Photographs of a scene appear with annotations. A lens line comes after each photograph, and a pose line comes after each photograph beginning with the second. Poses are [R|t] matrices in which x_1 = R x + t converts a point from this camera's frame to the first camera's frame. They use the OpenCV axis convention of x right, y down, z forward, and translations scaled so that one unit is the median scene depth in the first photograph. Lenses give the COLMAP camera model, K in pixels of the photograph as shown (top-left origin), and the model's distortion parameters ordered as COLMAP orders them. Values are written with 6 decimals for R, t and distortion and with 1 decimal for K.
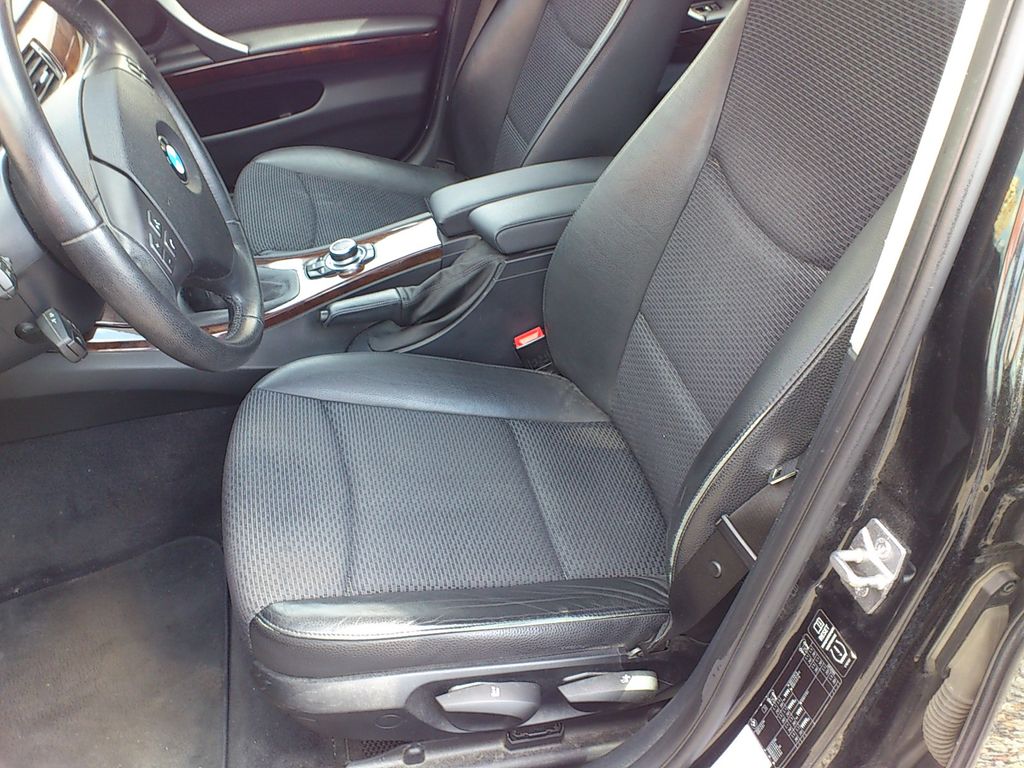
lens RADIAL K [[920.6, 0, 512.0], [0, 920.6, 384.0], [0, 0, 1]] dist [-0.006555, -0.011265]
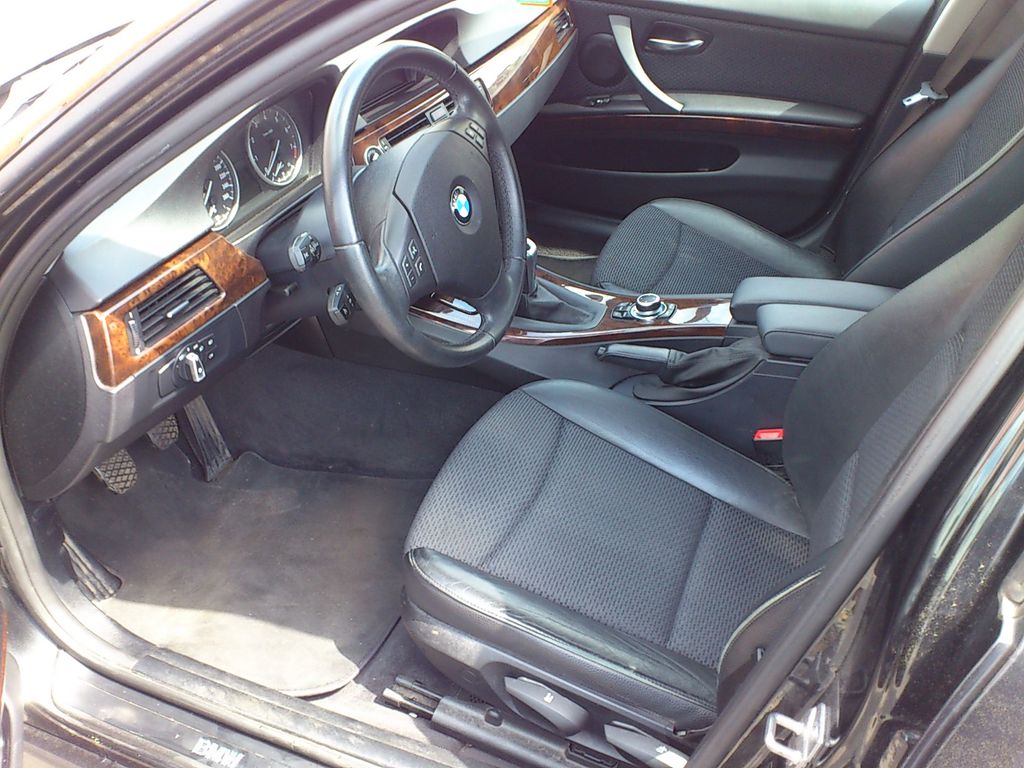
lens RADIAL K [[921.7, 0, 512.0], [0, 921.7, 384.0], [0, 0, 1]] dist [-0.042738, -0.007134]
pose [[0.809875, 0.344169, -0.475027, 0.267202], [-0.351009, 0.933147, 0.077652, -0.084972], [0.469995, 0.103851, 0.876539, -0.069933]]
